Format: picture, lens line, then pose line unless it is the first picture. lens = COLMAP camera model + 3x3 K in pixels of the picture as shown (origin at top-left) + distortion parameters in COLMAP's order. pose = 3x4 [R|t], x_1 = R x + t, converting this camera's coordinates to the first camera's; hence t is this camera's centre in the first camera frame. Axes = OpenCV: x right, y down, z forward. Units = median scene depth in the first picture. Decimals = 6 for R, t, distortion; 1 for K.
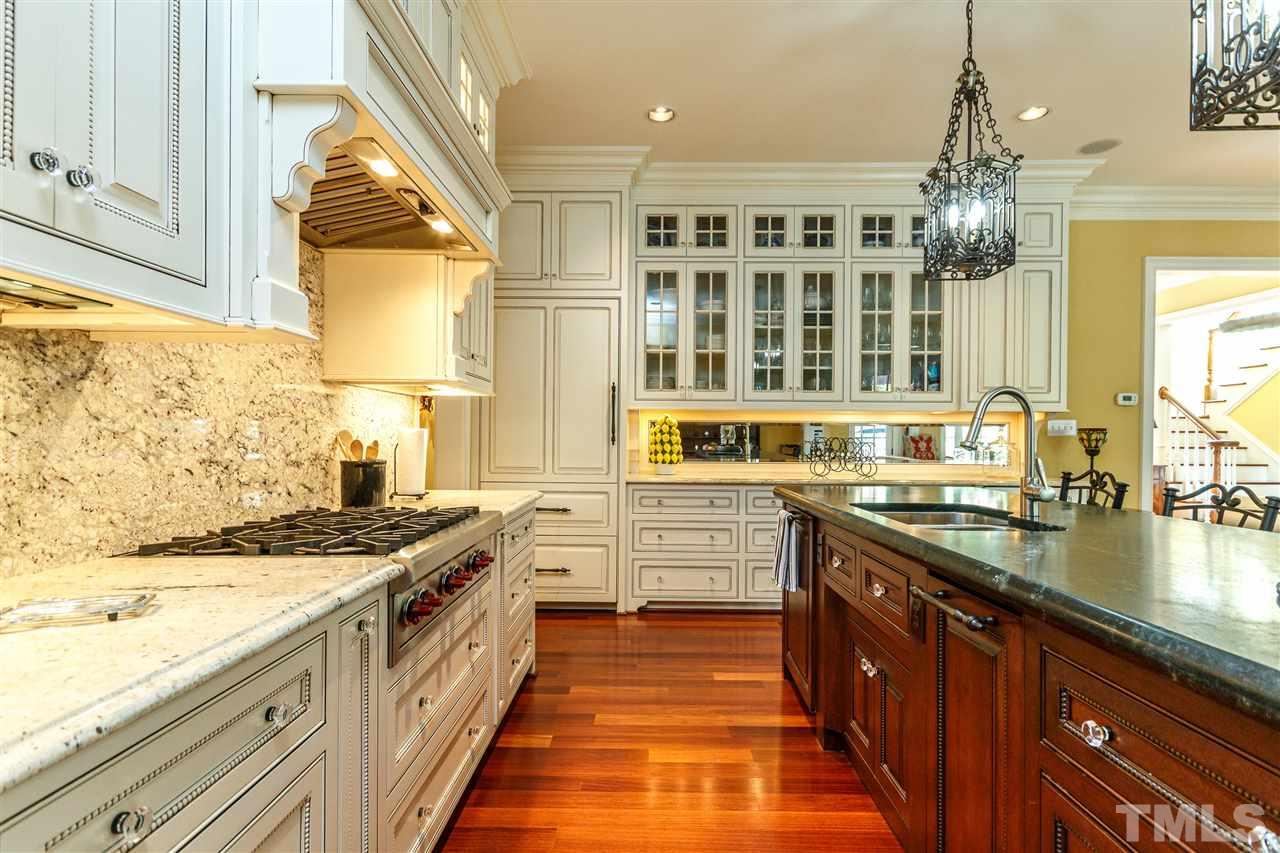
lens RADIAL K [[658.3, 0, 634.8], [0, 658.3, 438.0], [0, 0, 1]] dist [0.004619, 0.000767]
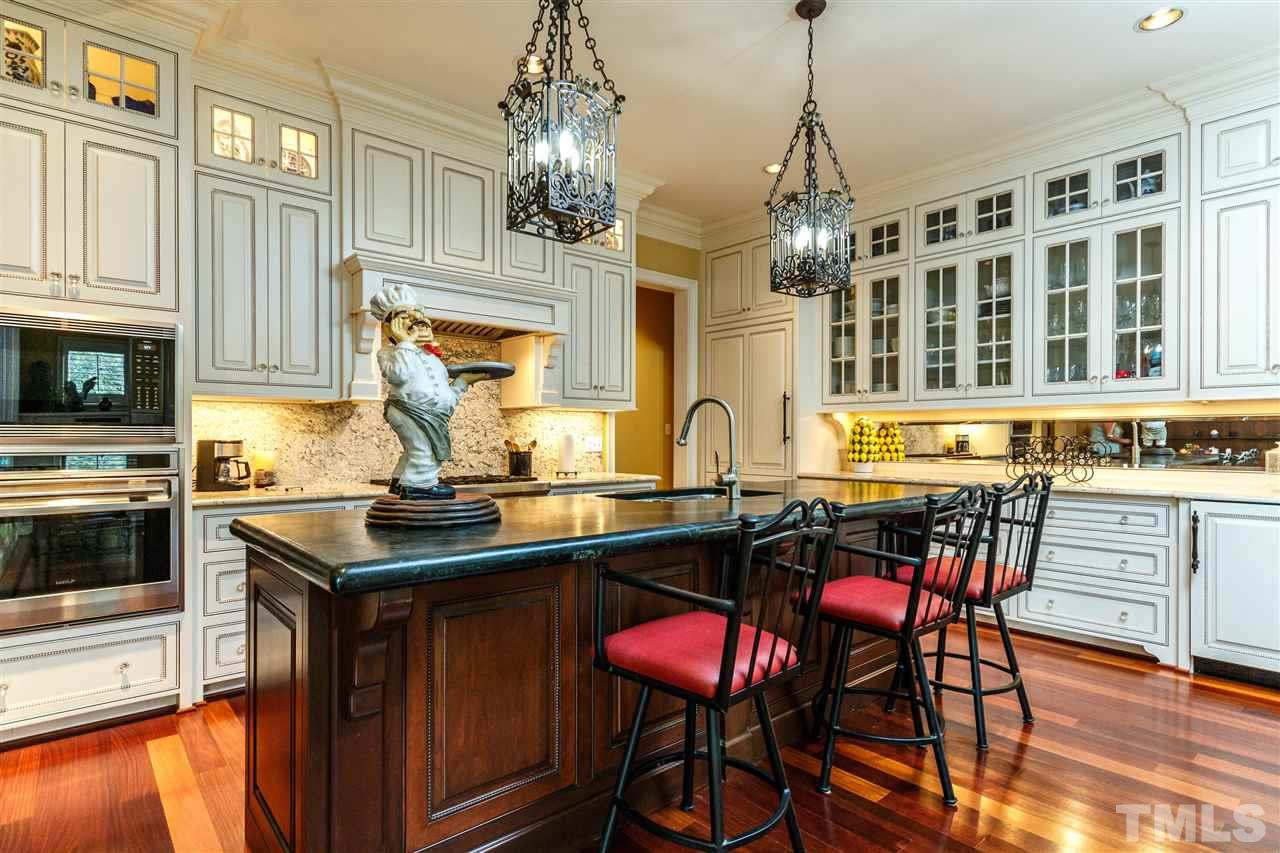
lens RADIAL K [[658.3, 0, 634.3], [0, 658.3, 435.0], [0, 0, 1]] dist [0.004619, 0.000767]
pose [[0.659175, -0.008620, -0.751940, 1.392113], [0.002913, 0.999956, -0.008909, 0.007068], [0.751984, 0.003682, 0.659171, 0.037227]]
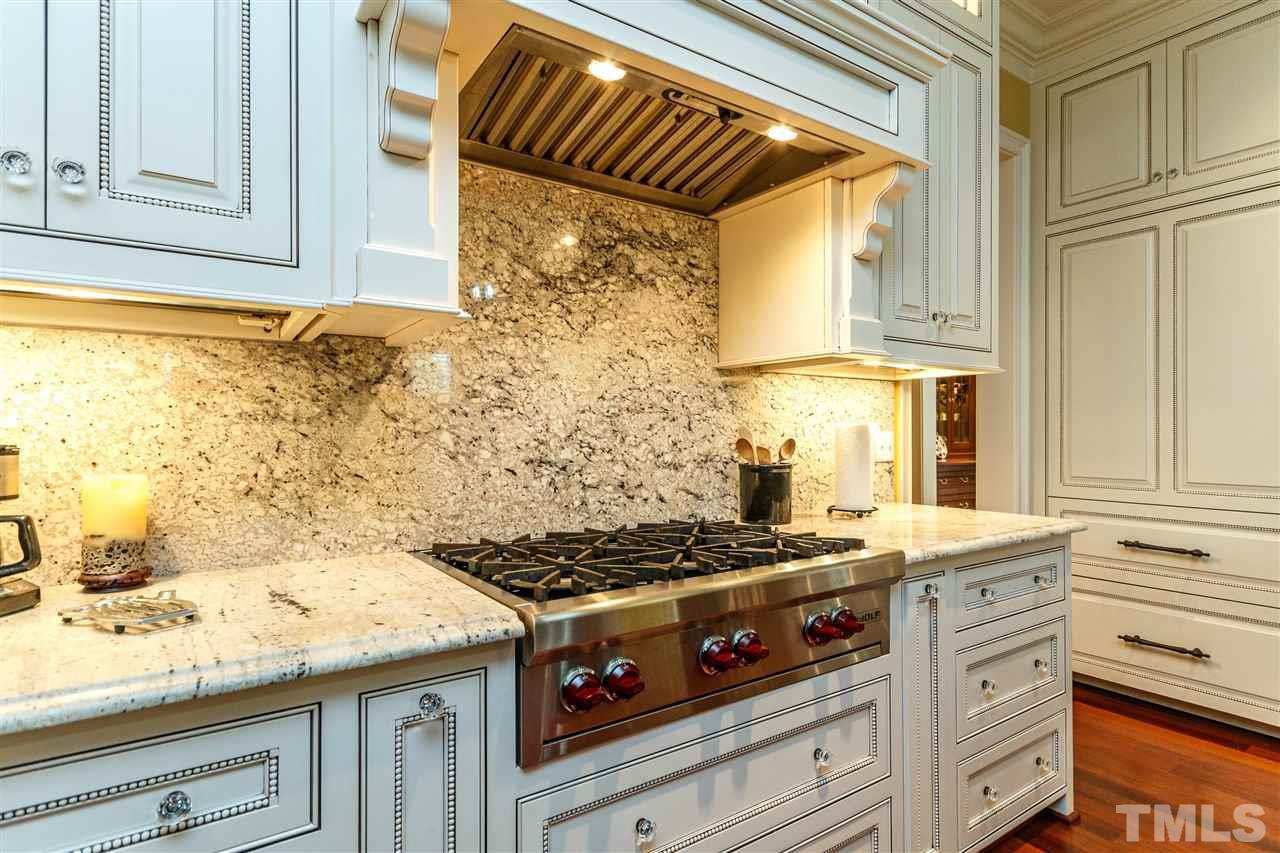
lens RADIAL K [[658.3, 0, 642.2], [0, 658.3, 431.1], [0, 0, 1]] dist [0.004619, 0.000767]
pose [[0.582144, -0.010050, -0.813023, 0.187780], [0.005204, 0.999949, -0.008635, 0.000255], [0.813069, 0.000795, 0.582167, 0.481555]]
